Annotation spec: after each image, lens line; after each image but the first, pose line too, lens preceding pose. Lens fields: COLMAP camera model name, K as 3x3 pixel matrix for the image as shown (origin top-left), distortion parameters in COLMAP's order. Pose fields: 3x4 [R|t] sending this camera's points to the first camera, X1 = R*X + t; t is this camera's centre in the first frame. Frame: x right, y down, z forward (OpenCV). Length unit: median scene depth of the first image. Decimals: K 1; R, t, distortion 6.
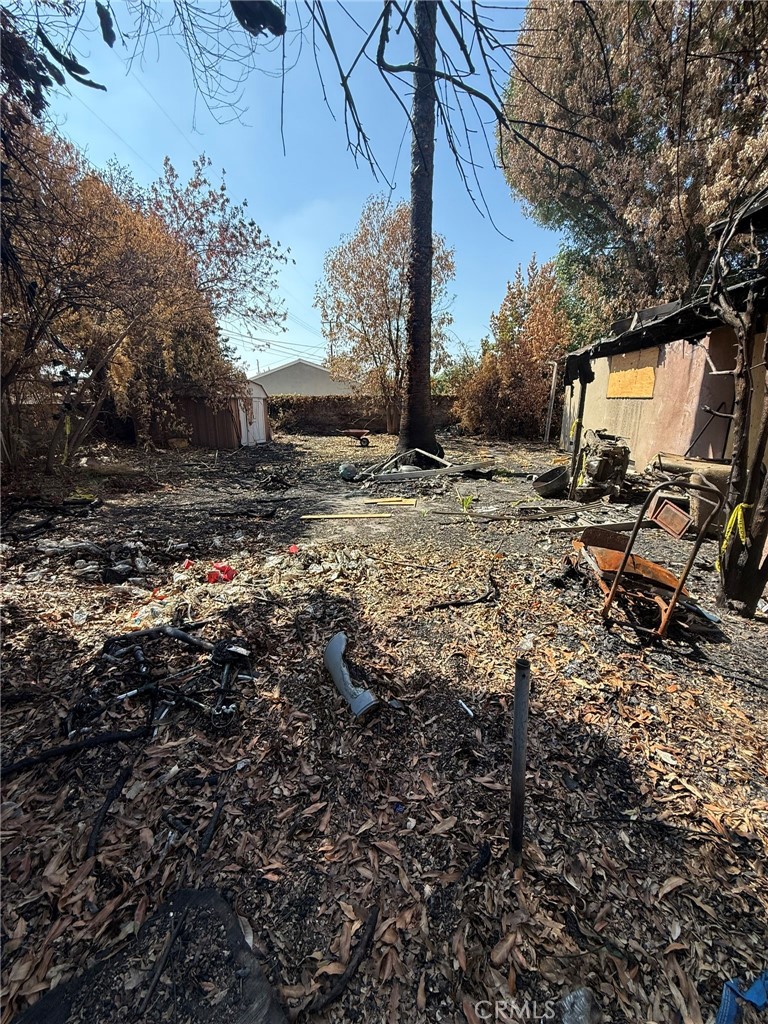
lens RADIAL K [[407.5, 0, 385.3], [0, 407.5, 510.2], [0, 0, 1]] dist [0.001479, 0.000033]
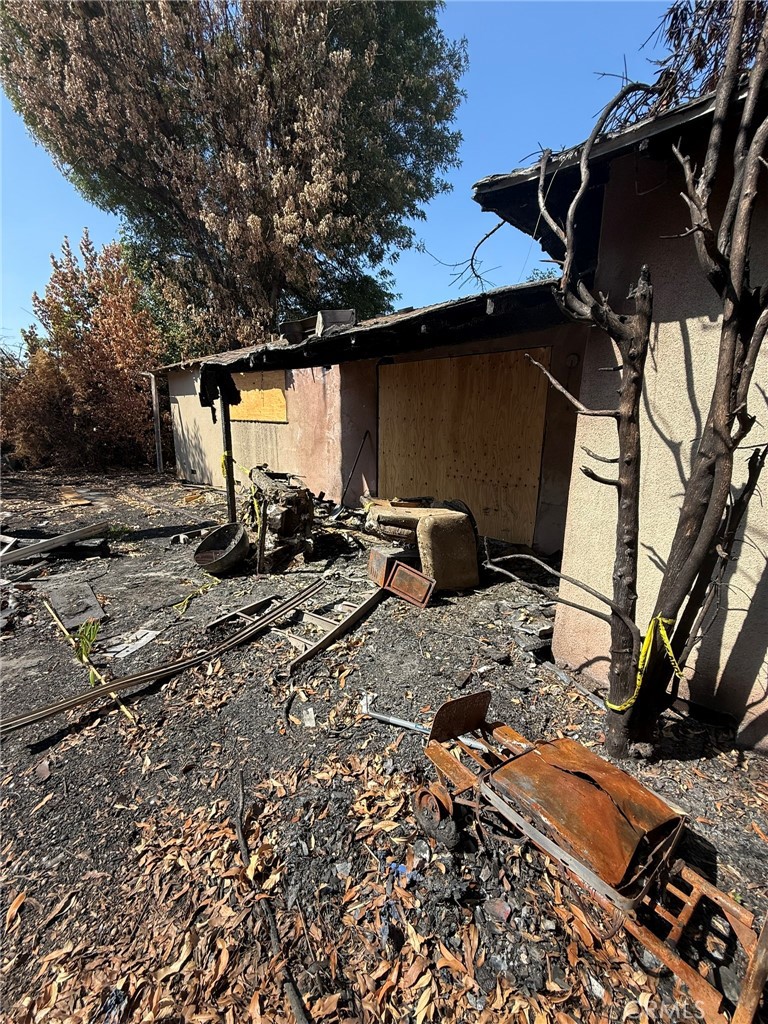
lens RADIAL K [[407.5, 0, 385.3], [0, 407.5, 510.2], [0, 0, 1]] dist [0.001479, 0.000033]
pose [[0.604934, -0.160672, 0.779897, 0.034680], [0.188687, 0.980460, 0.055634, -0.073524], [-0.773597, 0.113502, 0.623430, 0.225146]]
